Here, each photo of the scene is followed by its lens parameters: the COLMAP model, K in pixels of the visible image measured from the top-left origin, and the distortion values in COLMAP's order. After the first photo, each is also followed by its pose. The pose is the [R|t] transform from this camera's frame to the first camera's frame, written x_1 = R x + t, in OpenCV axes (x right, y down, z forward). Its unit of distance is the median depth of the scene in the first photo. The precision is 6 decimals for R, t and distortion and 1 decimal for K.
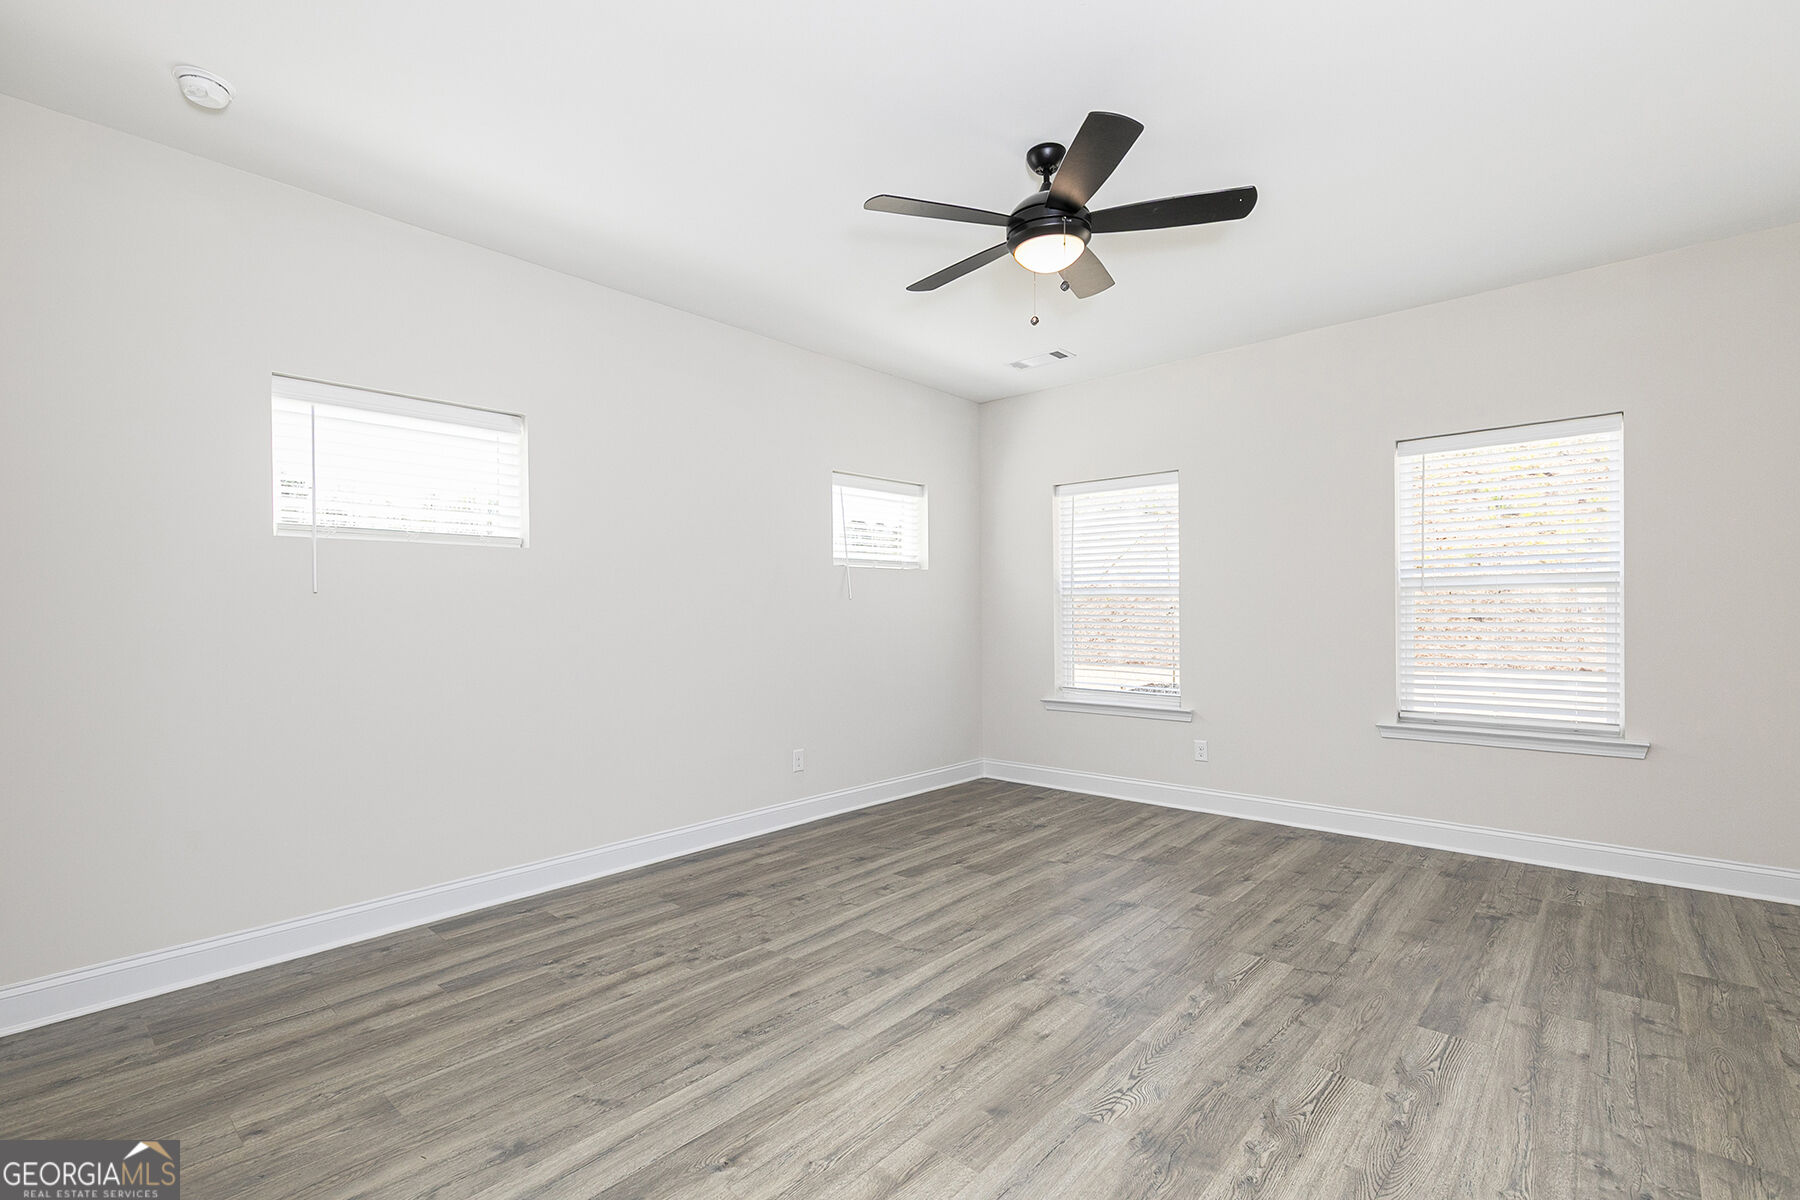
lens RADIAL K [[827.4, 0, 904.9], [0, 827.4, 607.3], [0, 0, 1]] dist [-0.001088, 0.000010]
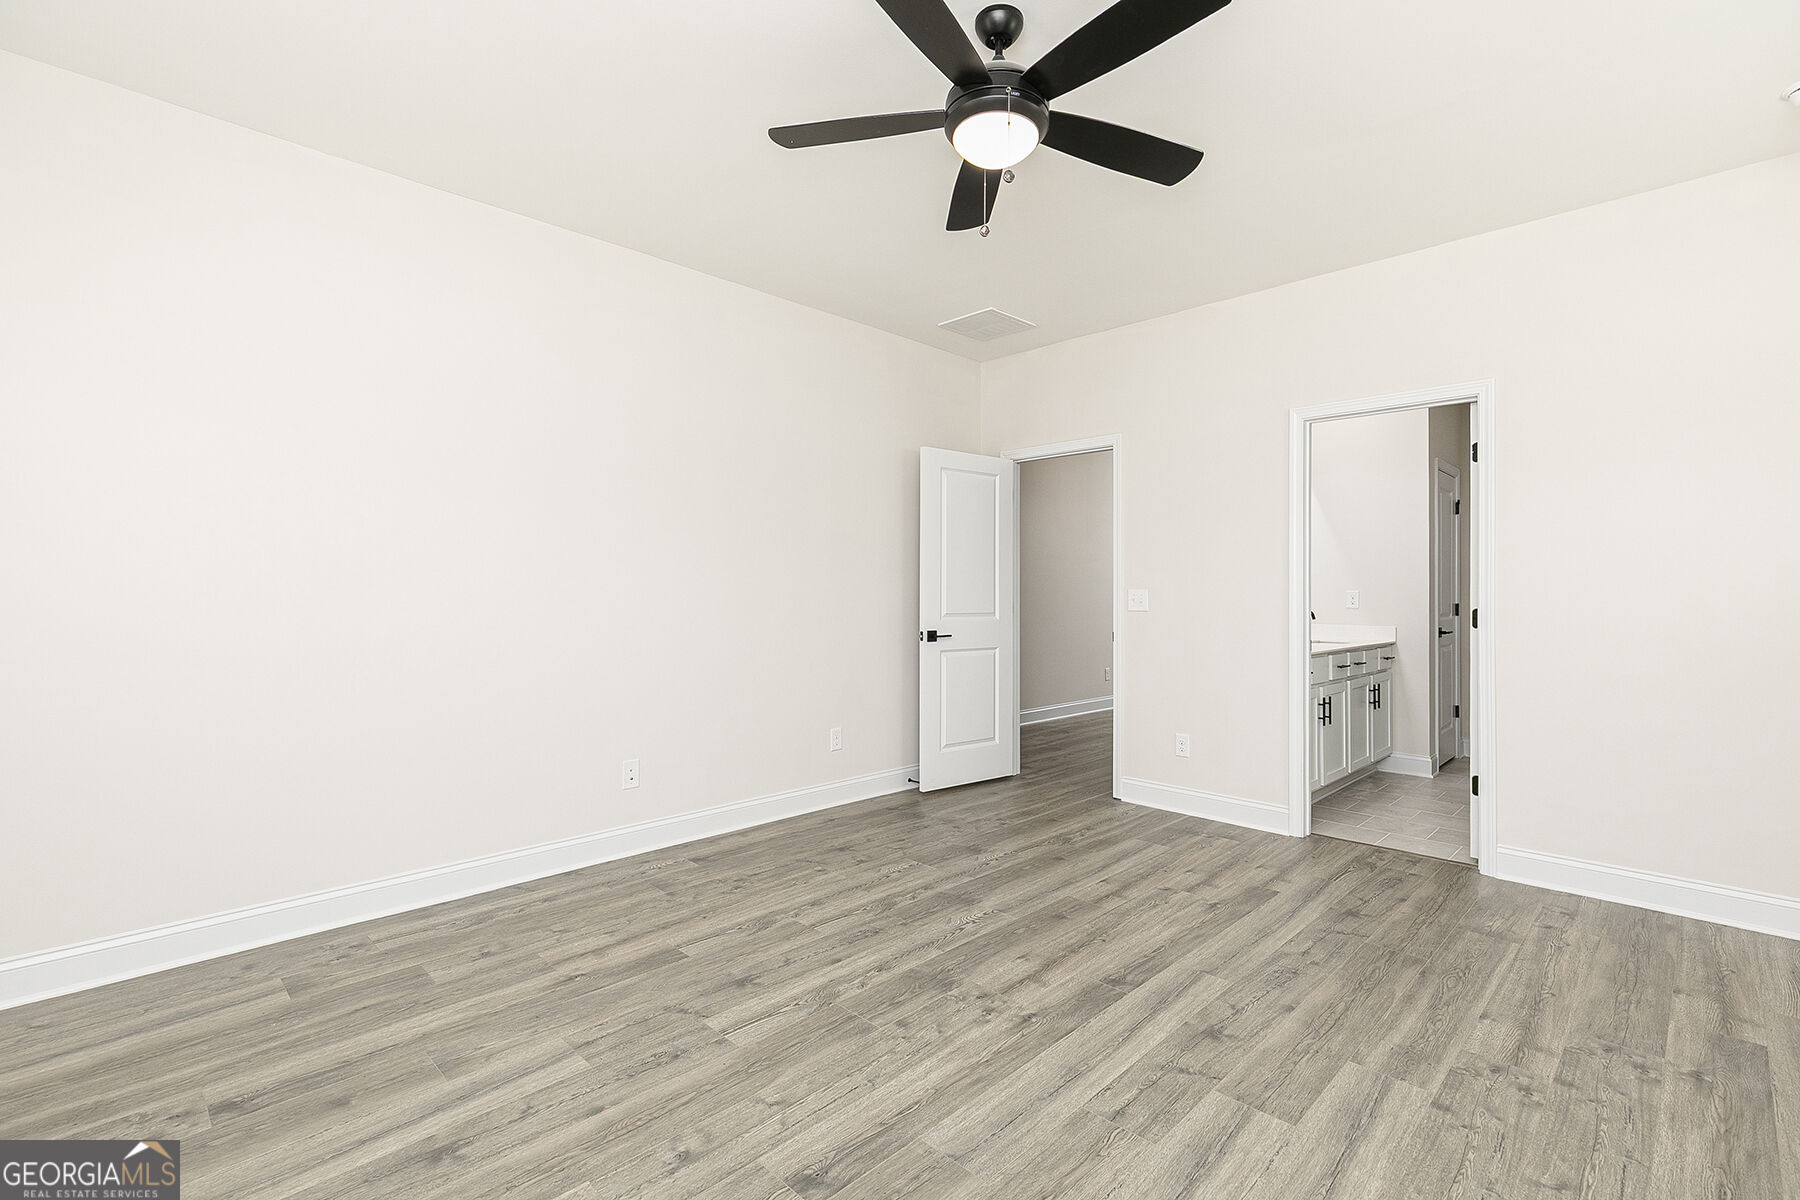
lens RADIAL K [[827.4, 0, 904.9], [0, 827.4, 607.3], [0, 0, 1]] dist [-0.001088, 0.000010]
pose [[-0.998574, 0.005951, 0.053048, 0.245170], [0.006260, 0.999964, 0.005660, 0.020016], [-0.053012, 0.005984, -0.998576, 1.985014]]
